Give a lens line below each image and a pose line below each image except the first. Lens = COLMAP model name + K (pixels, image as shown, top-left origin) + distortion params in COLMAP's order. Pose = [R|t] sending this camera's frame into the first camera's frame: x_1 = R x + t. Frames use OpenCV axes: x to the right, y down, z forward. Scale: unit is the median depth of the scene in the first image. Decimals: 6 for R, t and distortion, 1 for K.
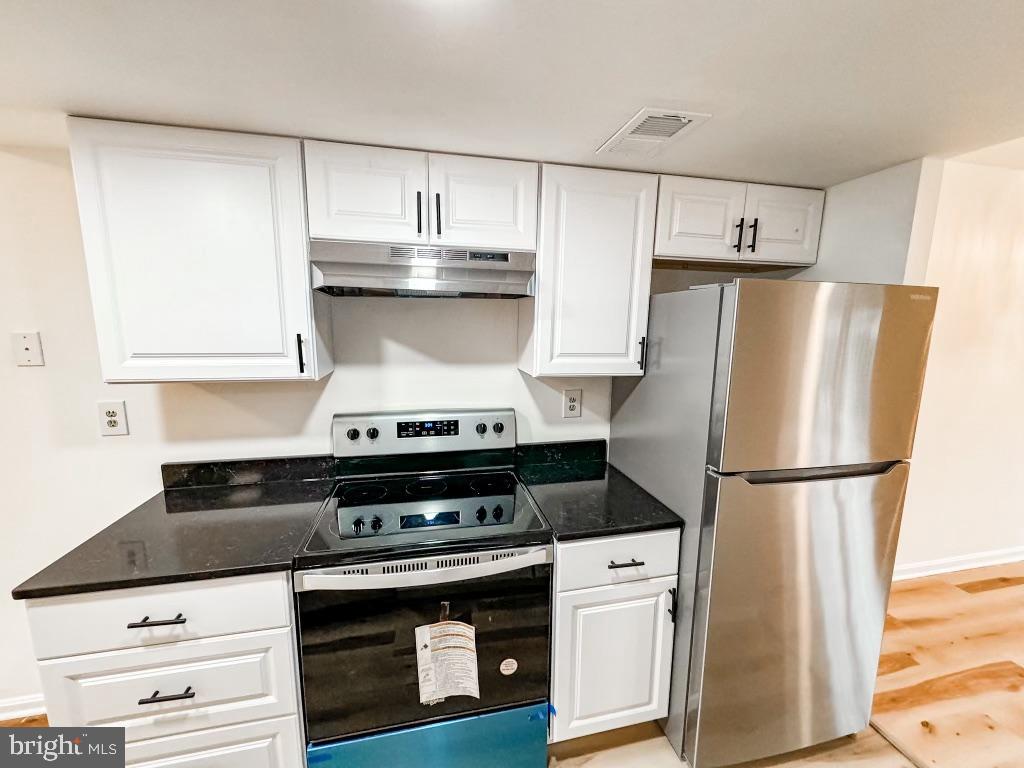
lens RADIAL K [[407.7, 0, 512.6], [0, 407.7, 382.7], [0, 0, 1]] dist [-0.002810, 0.000588]
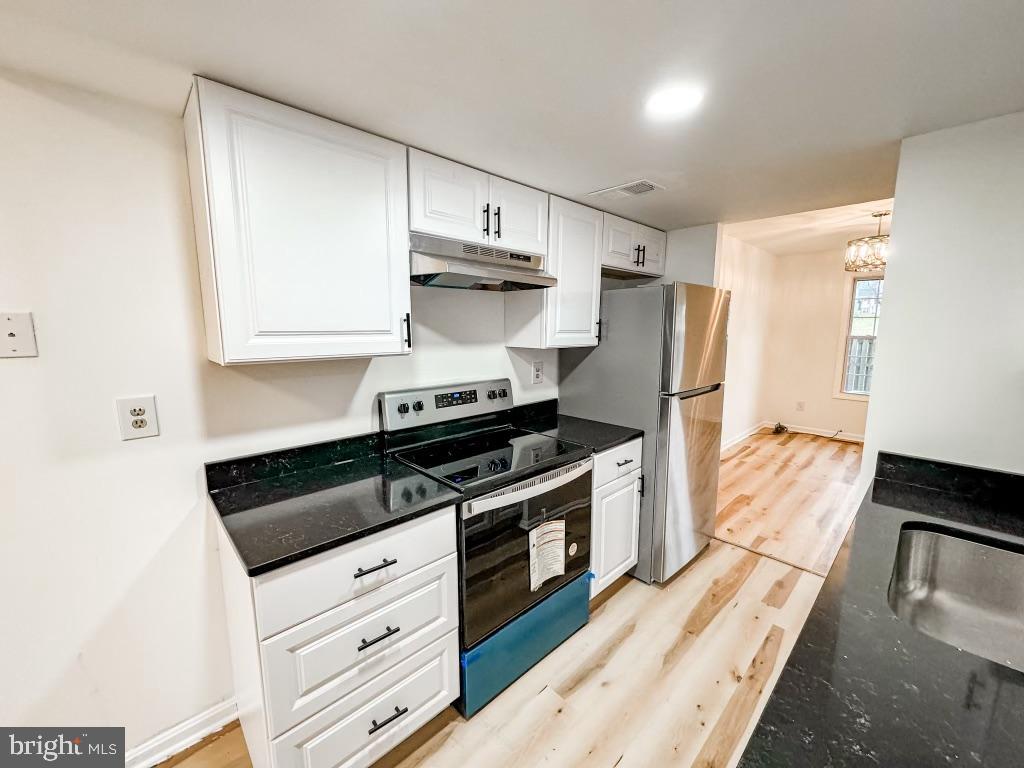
lens RADIAL K [[407.7, 0, 512.6], [0, 407.7, 382.7], [0, 0, 1]] dist [-0.002810, 0.000588]
pose [[0.855835, -0.082749, 0.510586, -0.745237], [0.087807, 0.996036, 0.014243, 0.071808], [-0.509741, 0.032644, 0.859709, -0.110943]]
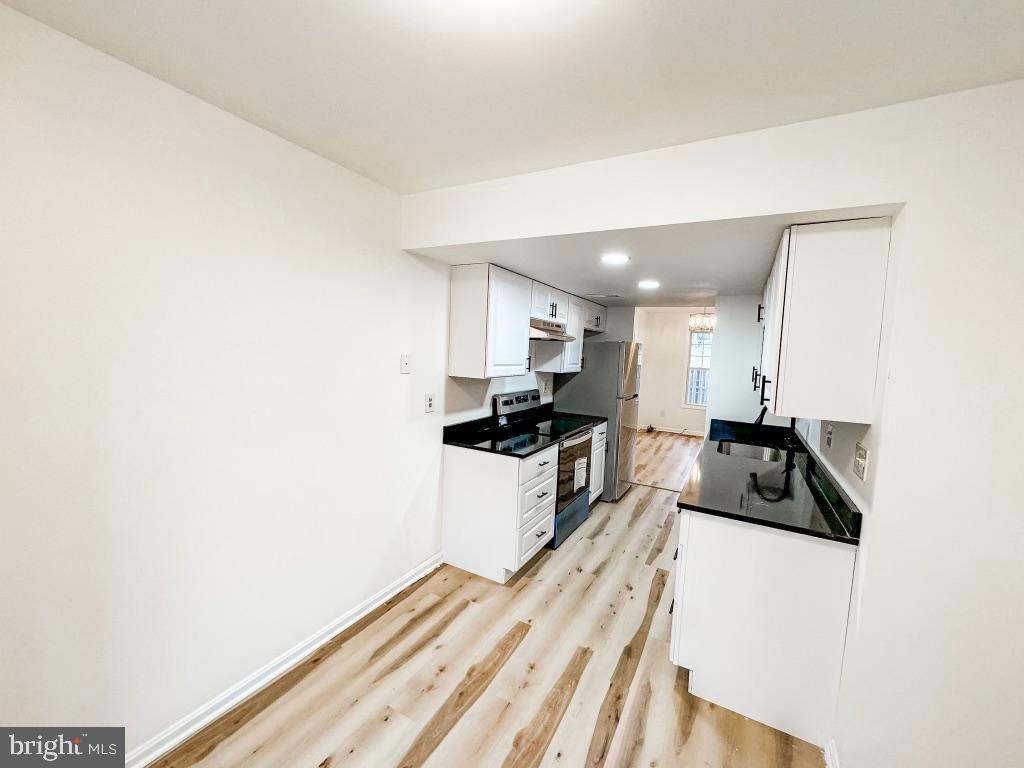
lens RADIAL K [[407.7, 0, 512.6], [0, 407.7, 382.7], [0, 0, 1]] dist [-0.002810, 0.000588]
pose [[0.666575, -0.044624, 0.744101, -2.059273], [0.078139, 0.996890, -0.010214, 0.048081], [-0.741331, 0.064952, 0.667989, -0.461398]]
